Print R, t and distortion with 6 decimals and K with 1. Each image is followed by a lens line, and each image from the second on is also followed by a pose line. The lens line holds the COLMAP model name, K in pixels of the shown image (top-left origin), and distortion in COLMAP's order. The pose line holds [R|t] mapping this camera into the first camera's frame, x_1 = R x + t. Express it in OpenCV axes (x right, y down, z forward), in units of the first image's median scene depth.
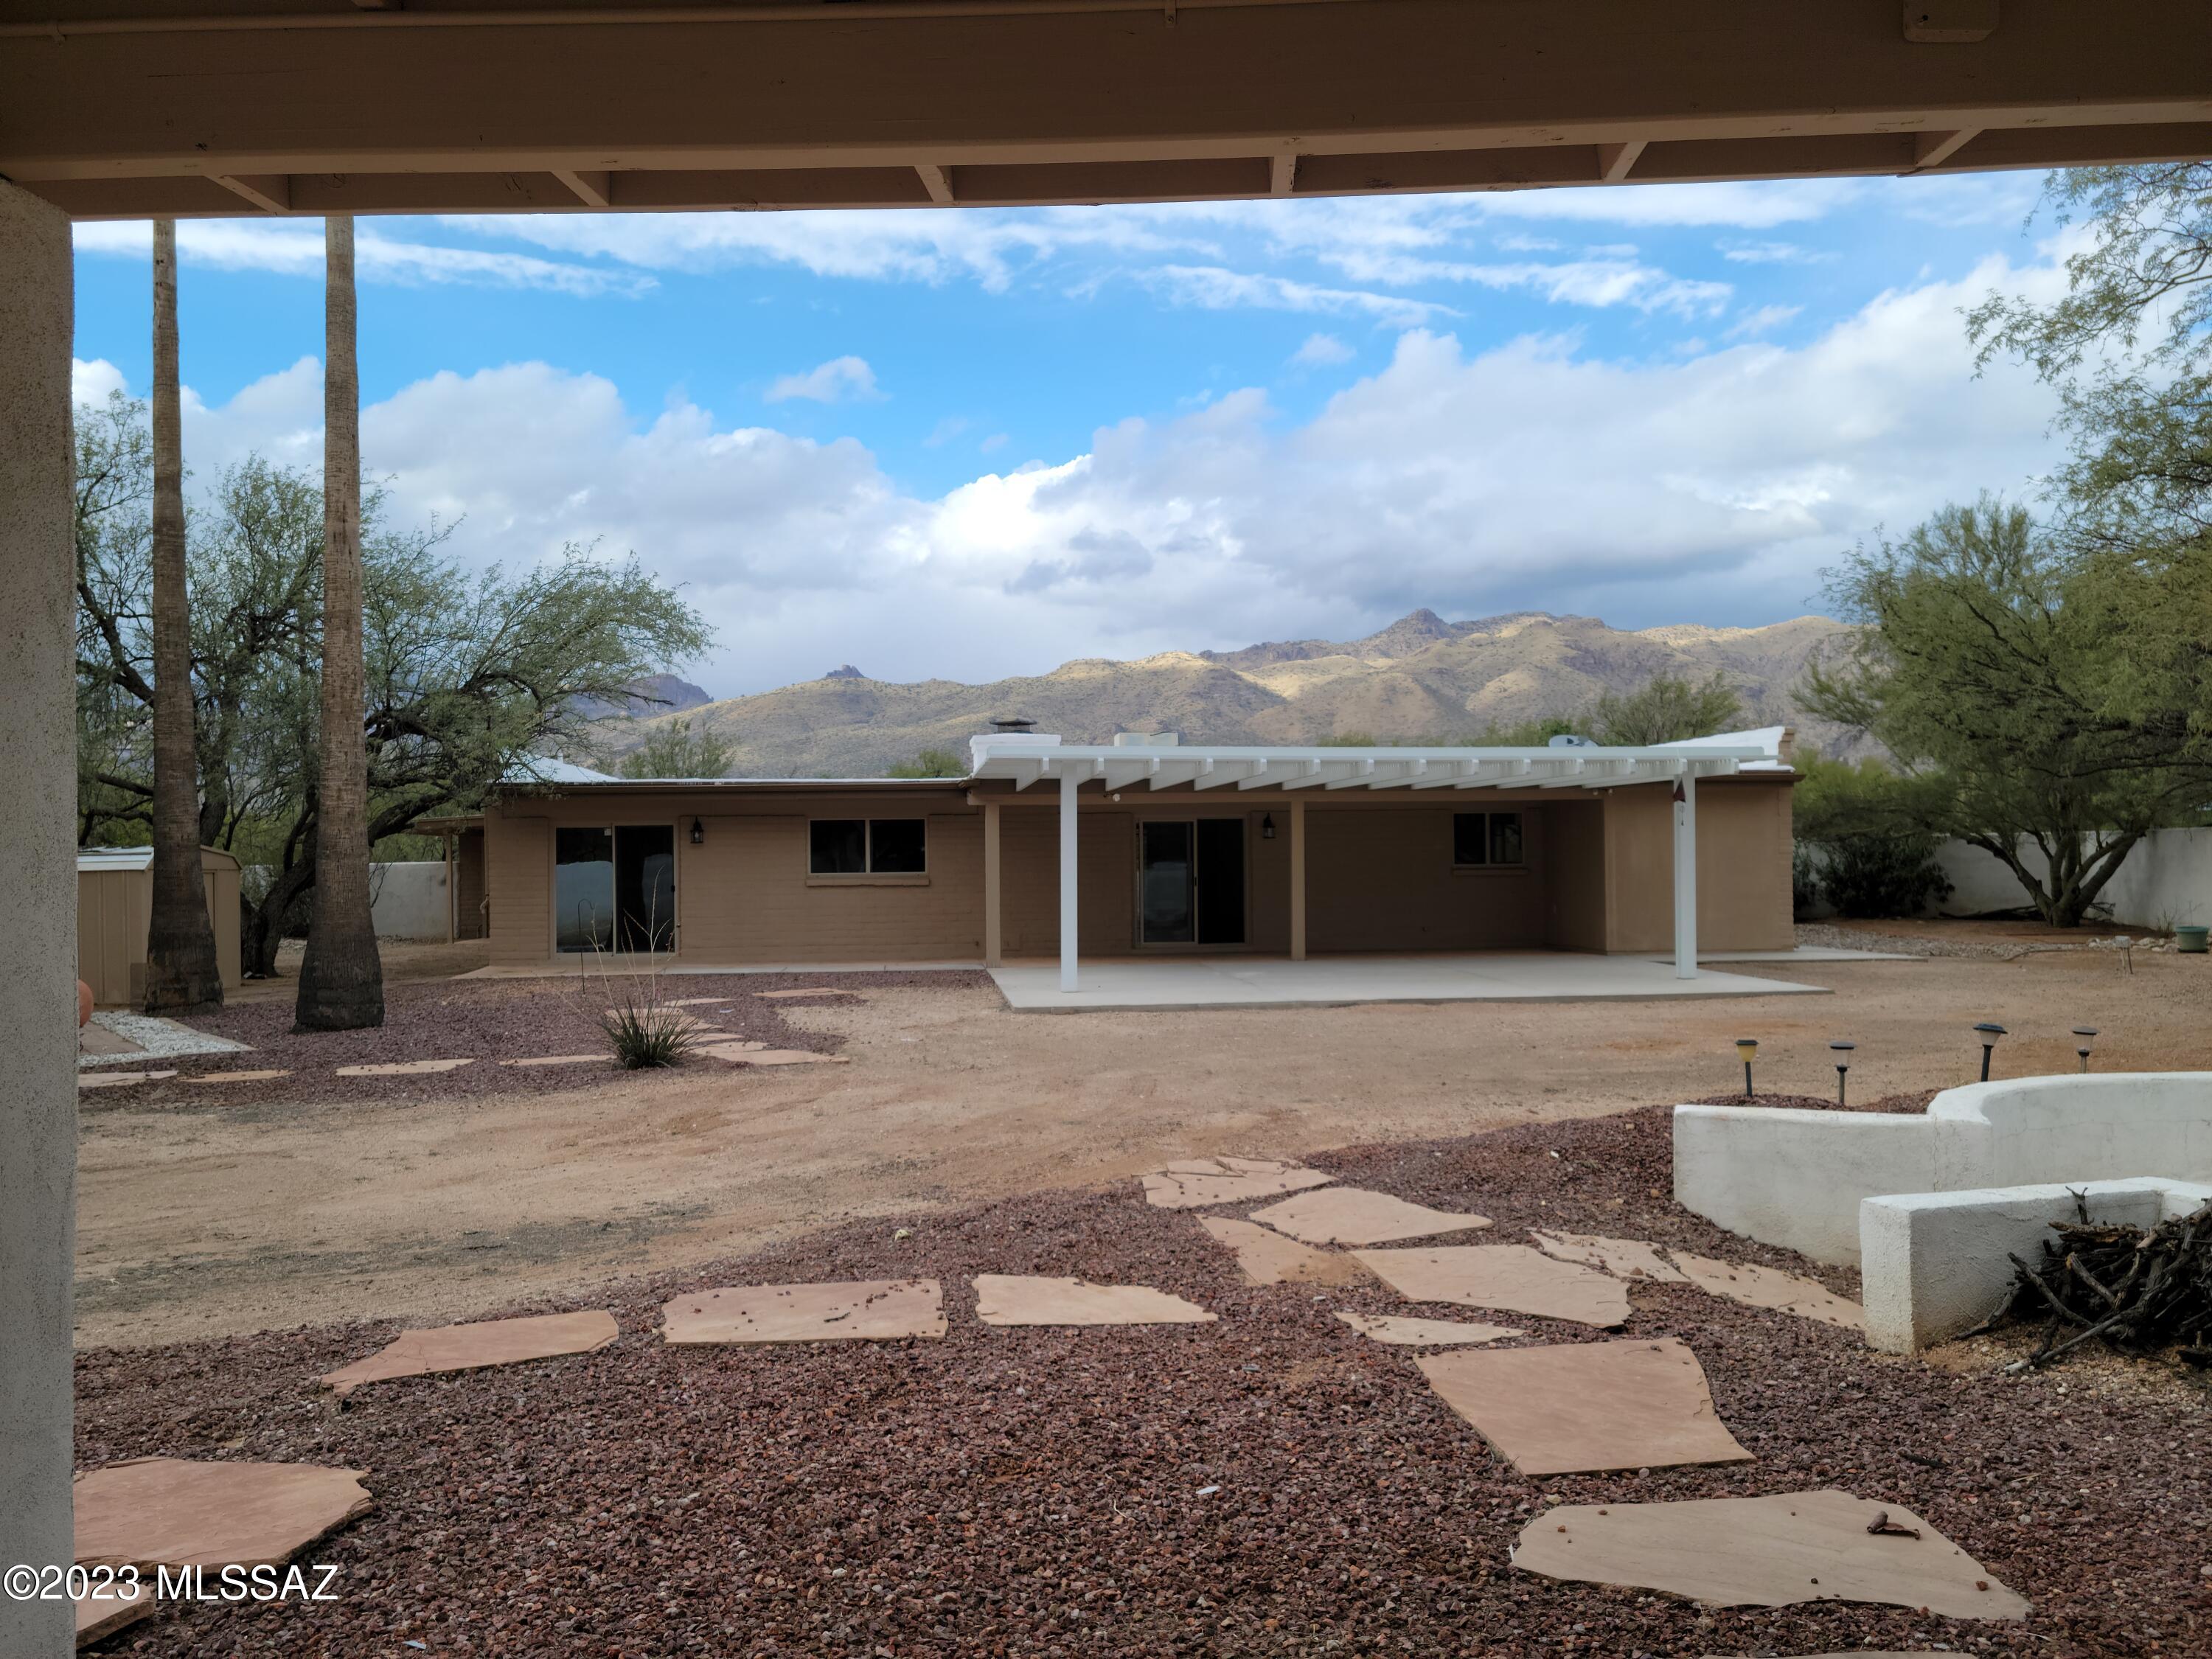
lens RADIAL K [[1752.3, 0, 1093.0], [0, 1752.3, 828.5], [0, 0, 1]] dist [0.121599, -0.136799]
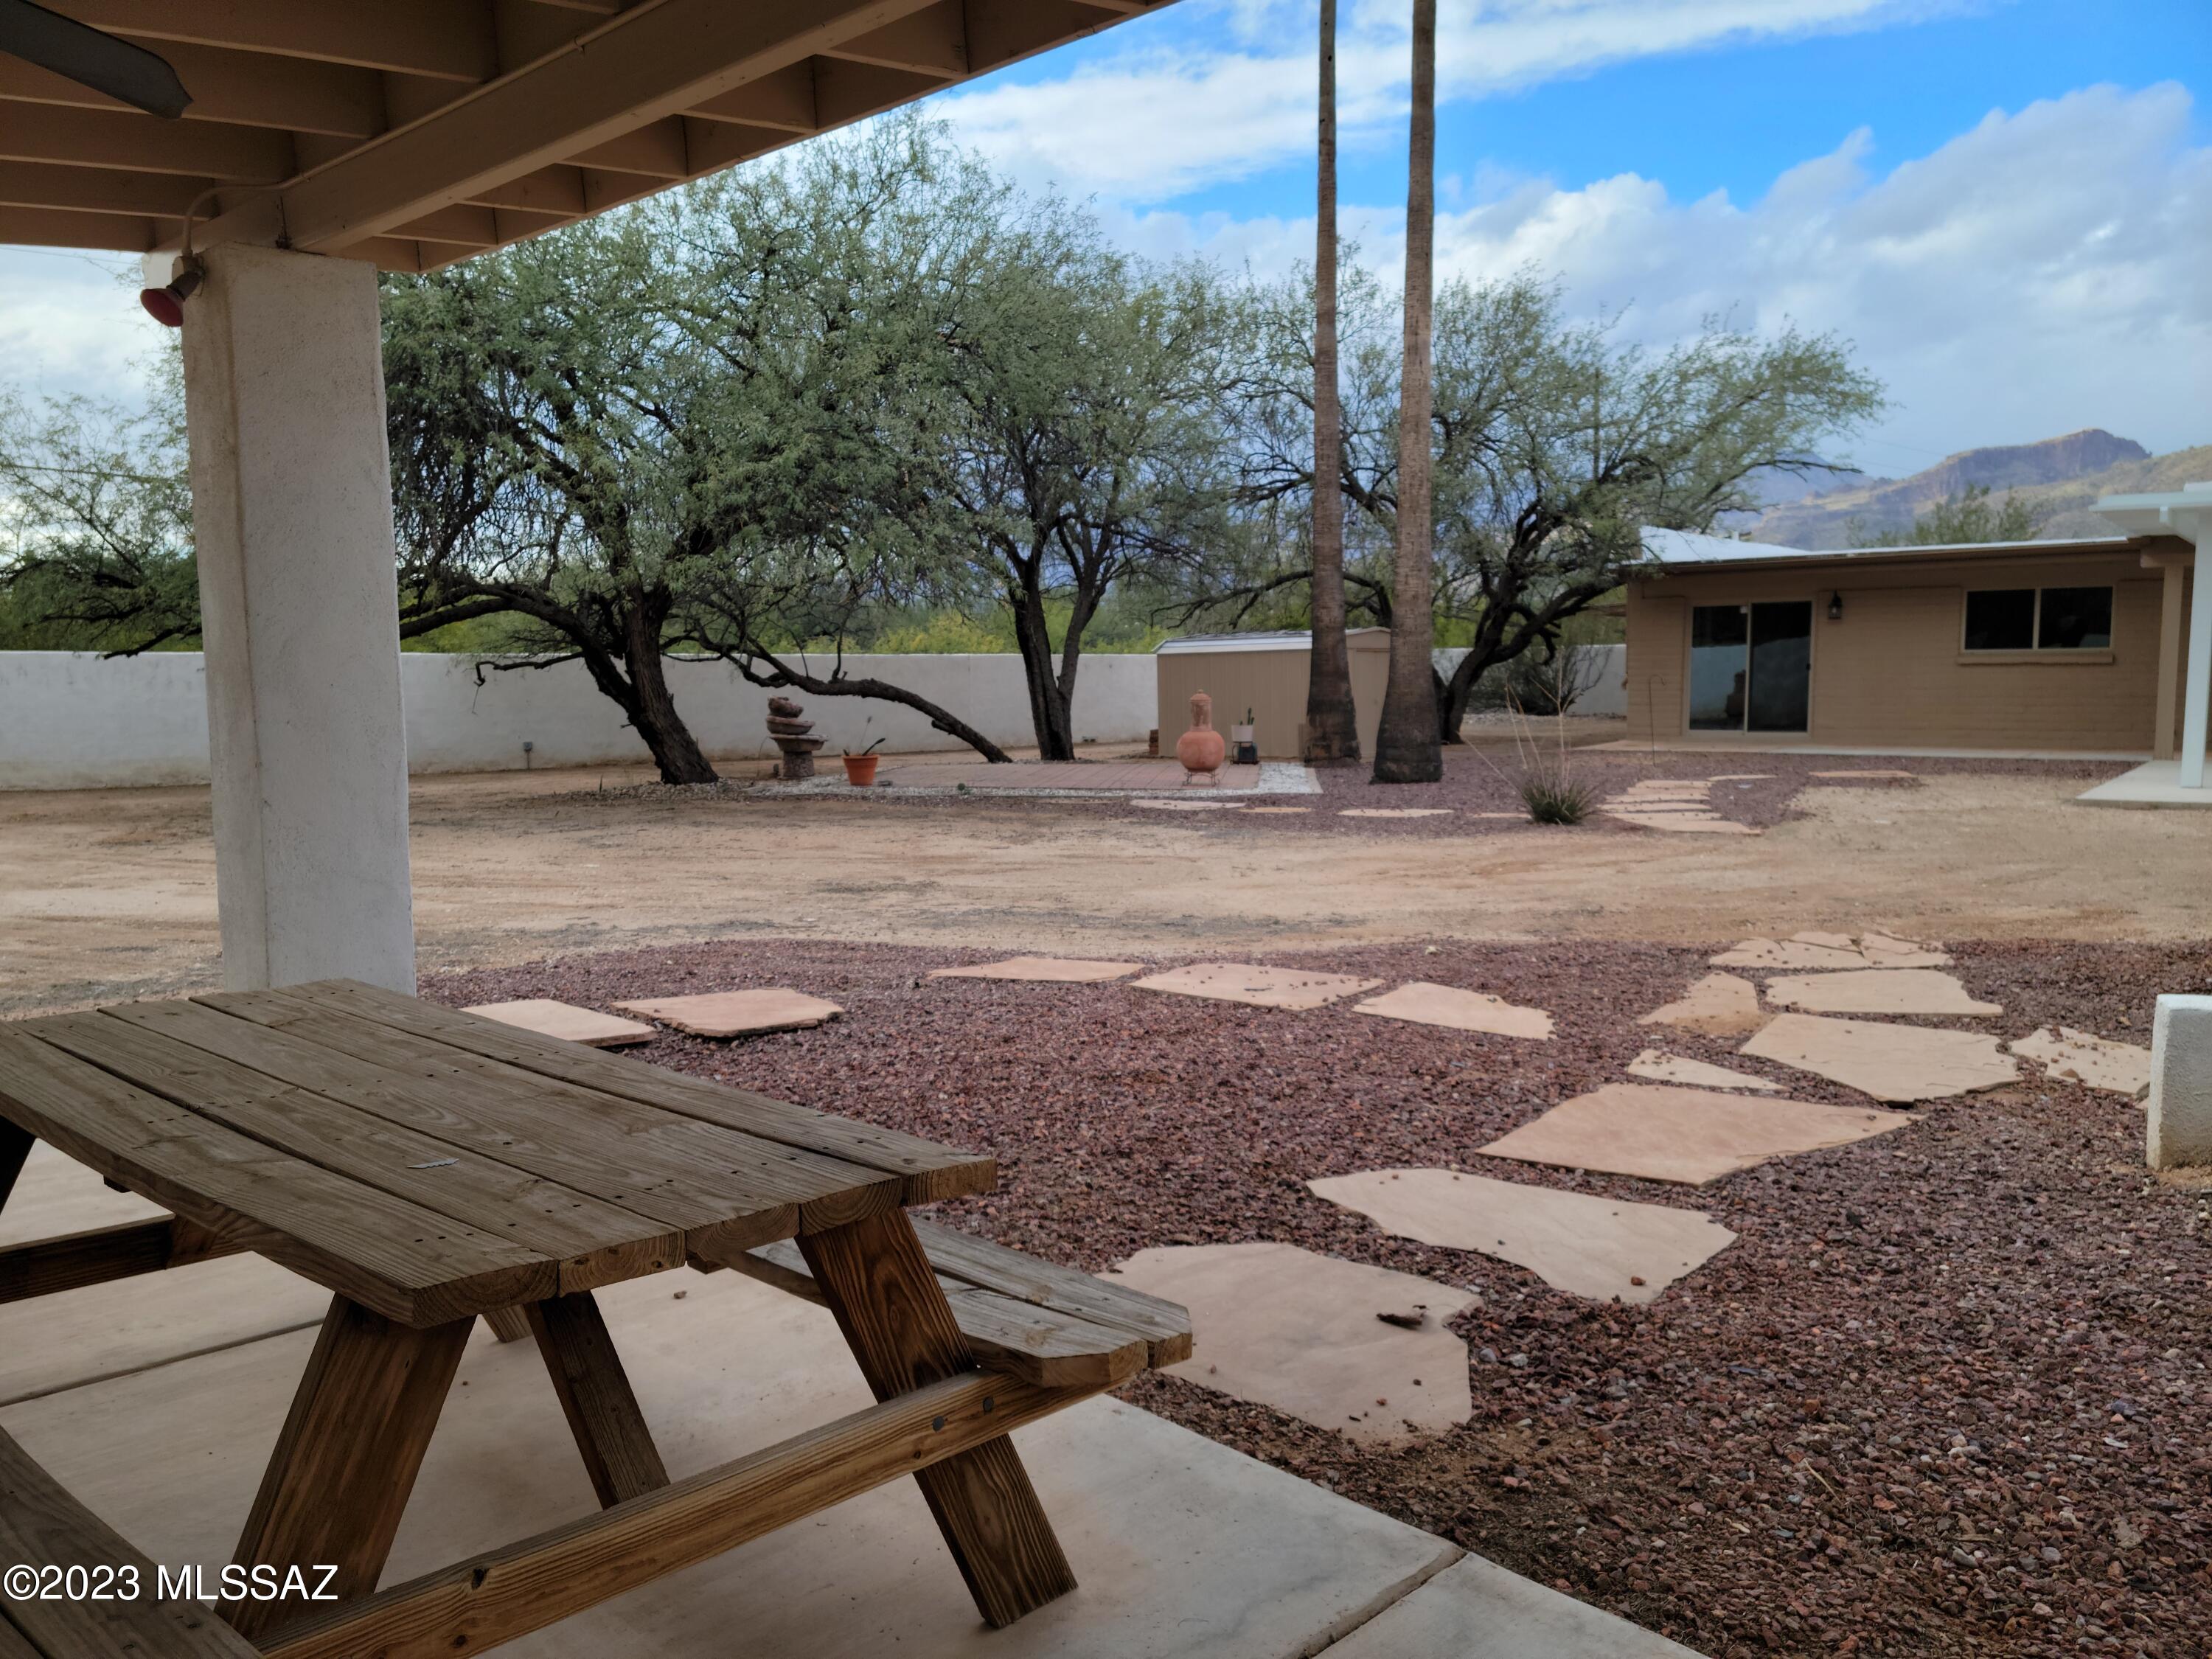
lens RADIAL K [[1752.3, 0, 1093.0], [0, 1752.3, 828.5], [0, 0, 1]] dist [0.121599, -0.136799]
pose [[0.742028, 0.066712, -0.667042, 0.217873], [0.013912, 0.993289, 0.114817, 0.007444], [0.670225, -0.094477, 0.736120, 0.009394]]
